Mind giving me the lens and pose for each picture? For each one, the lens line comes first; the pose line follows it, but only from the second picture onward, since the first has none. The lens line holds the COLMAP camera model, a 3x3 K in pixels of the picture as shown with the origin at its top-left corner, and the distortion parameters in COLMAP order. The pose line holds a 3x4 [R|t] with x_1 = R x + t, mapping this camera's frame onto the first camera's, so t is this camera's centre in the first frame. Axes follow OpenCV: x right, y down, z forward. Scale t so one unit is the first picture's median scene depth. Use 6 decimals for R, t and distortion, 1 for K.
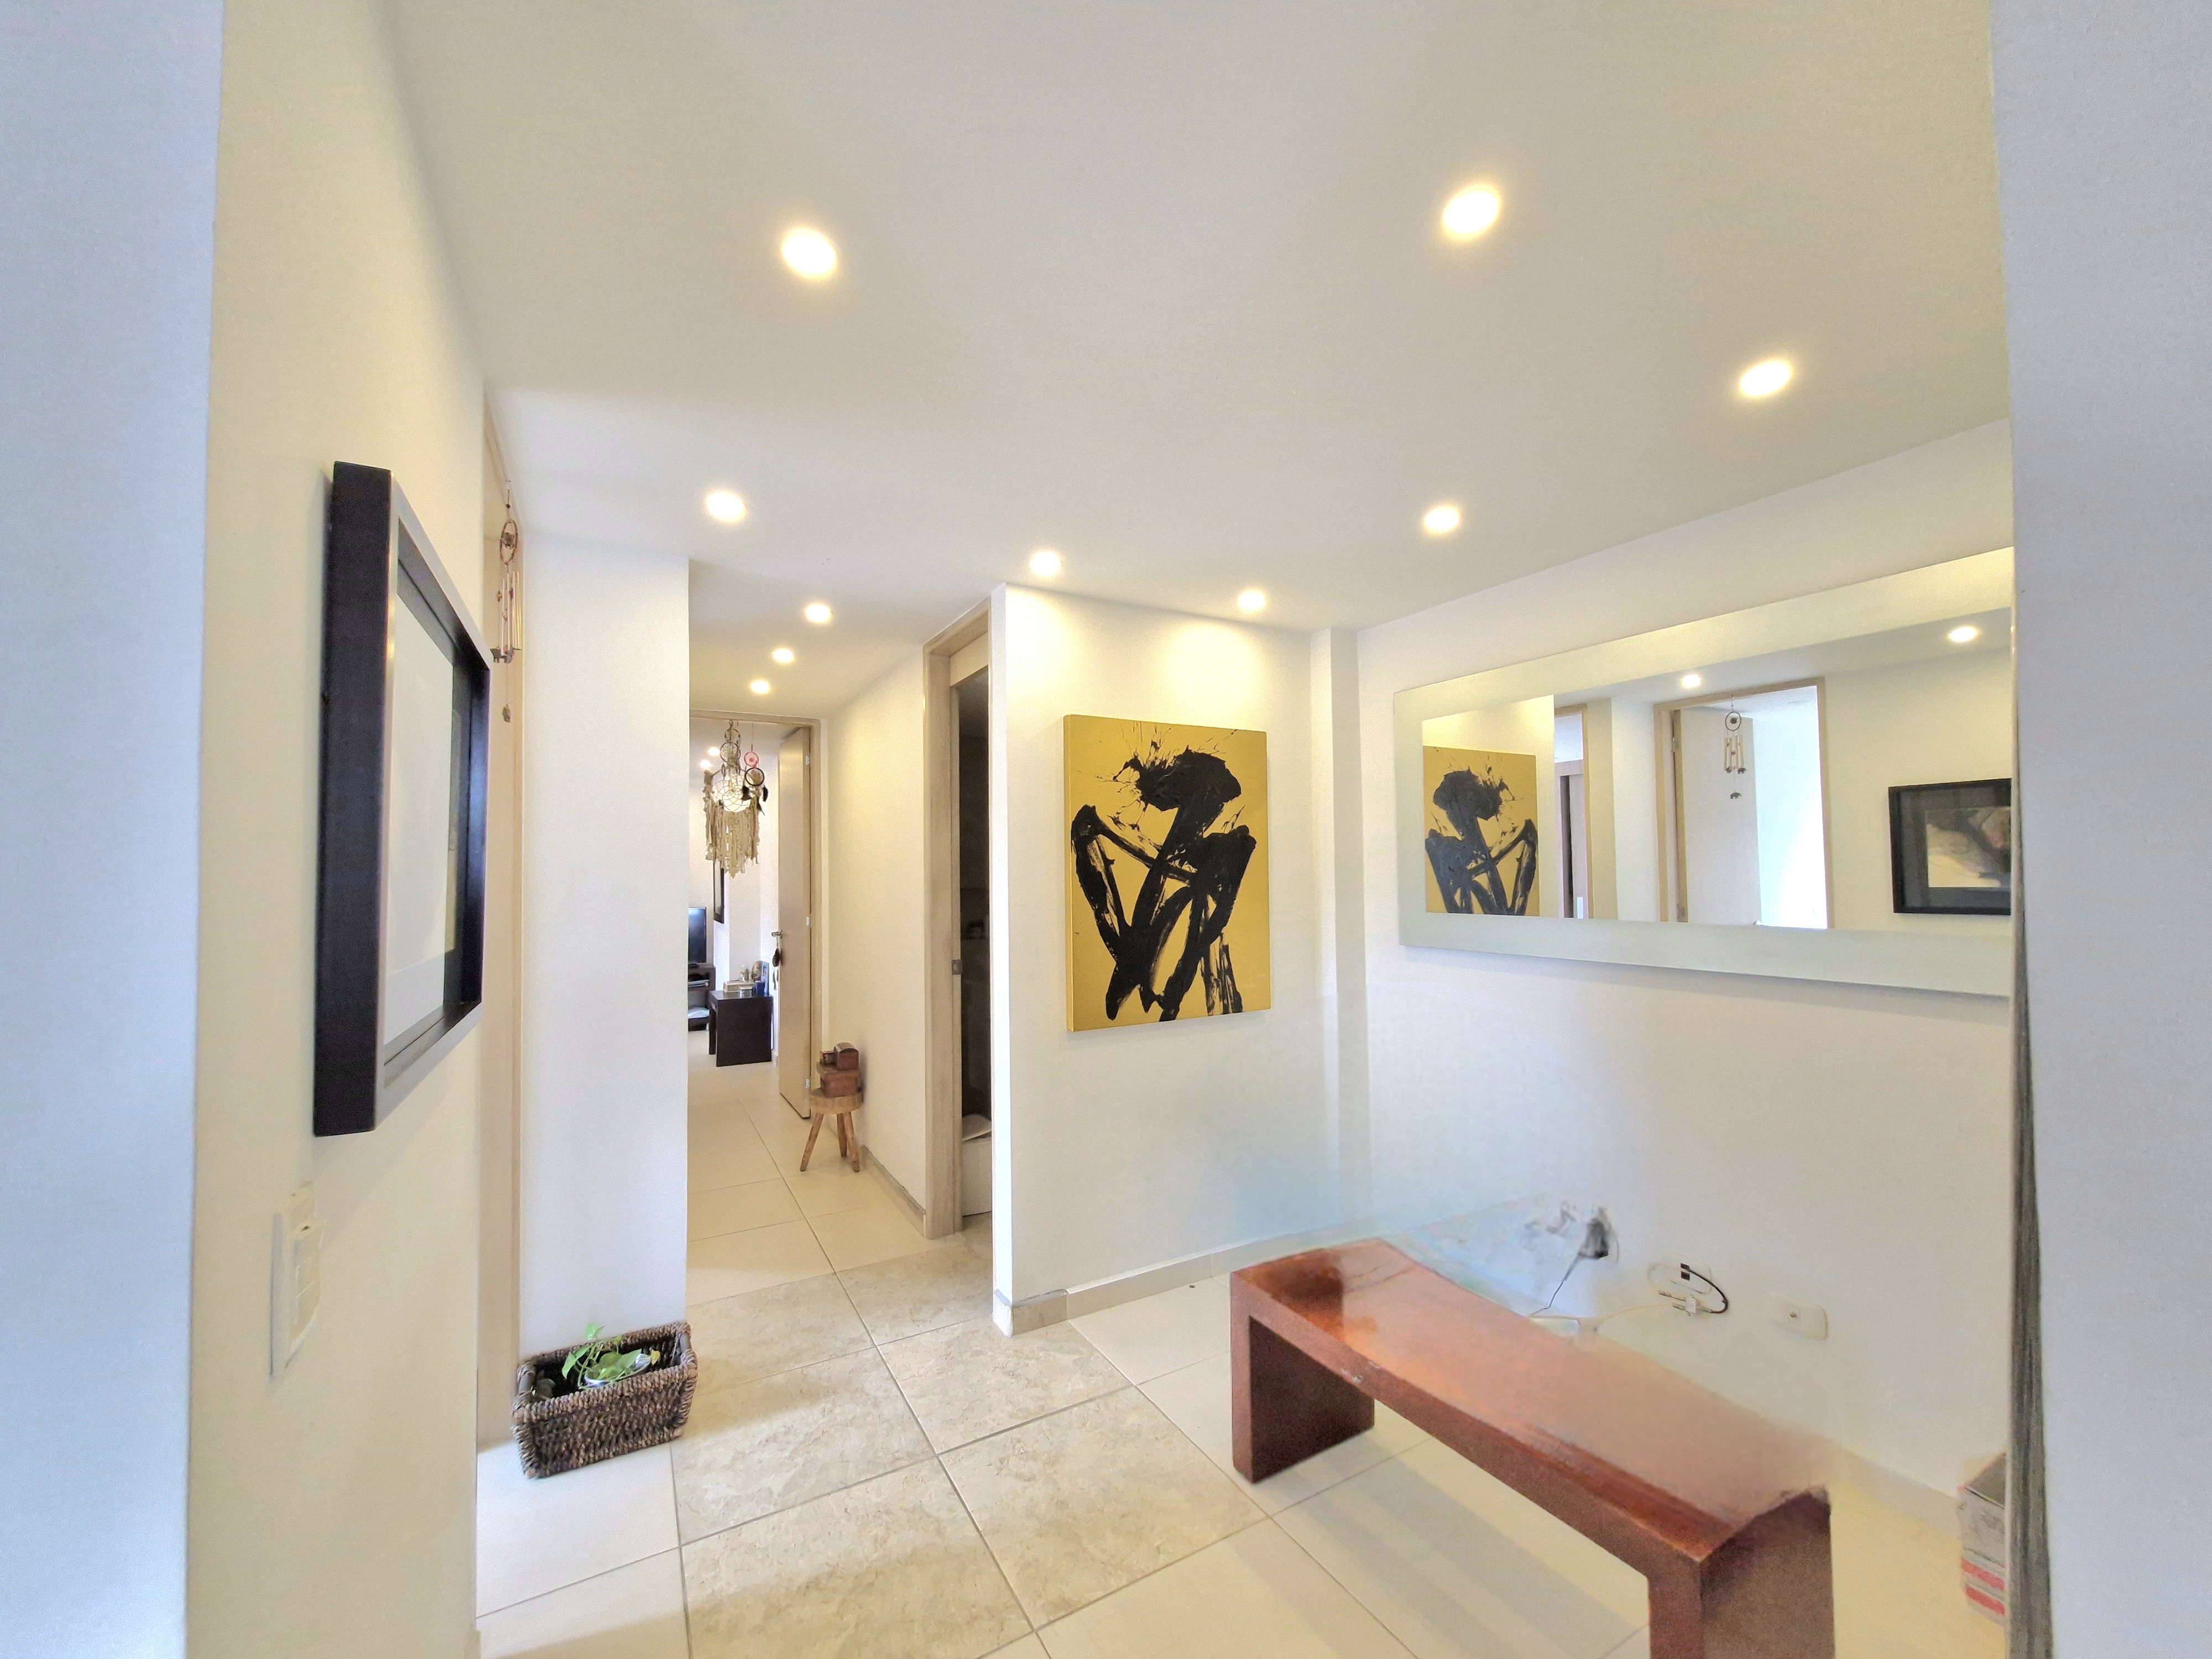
lens RADIAL K [[873.9, 0, 1104.5], [0, 873.9, 848.8], [0, 0, 1]] dist [-0.002346, 0.000620]
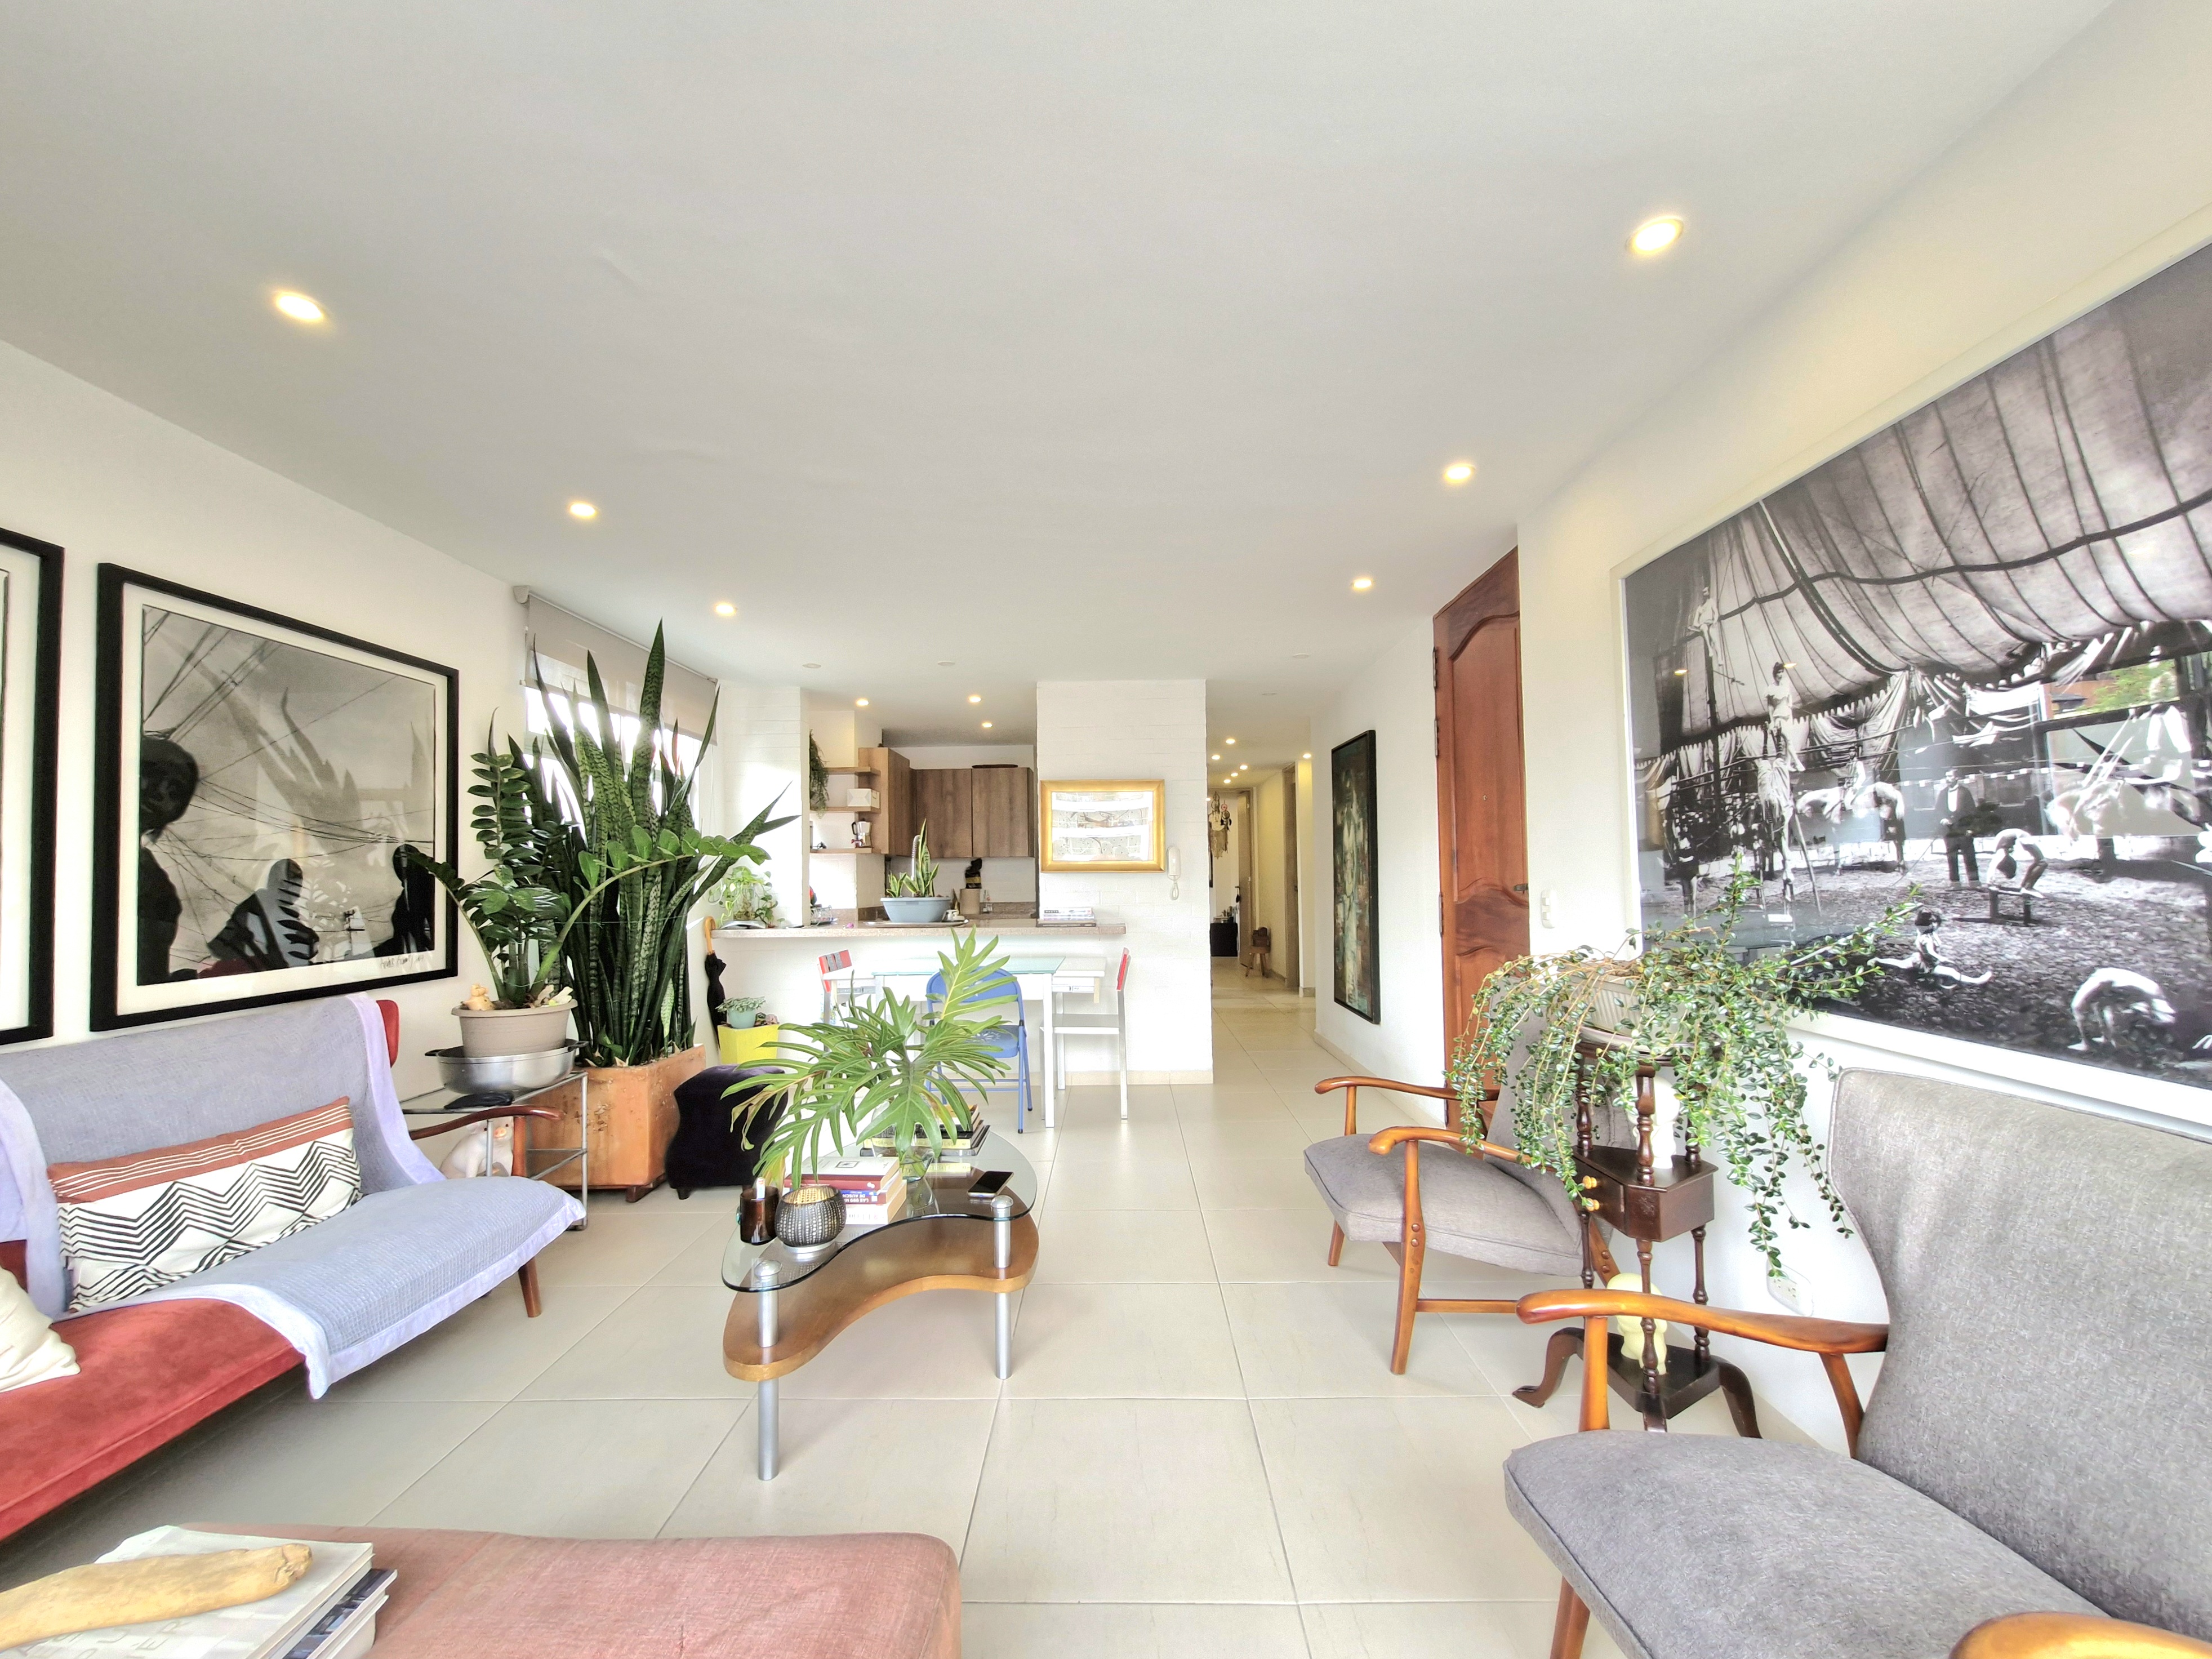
lens RADIAL K [[873.9, 0, 1101.3], [0, 873.9, 843.3], [0, 0, 1]] dist [-0.002346, 0.000620]
pose [[0.864125, -0.022401, -0.502778, 0.762227], [0.019794, 0.999749, -0.010523, 0.015393], [0.502888, -0.000859, 0.864351, -1.866322]]
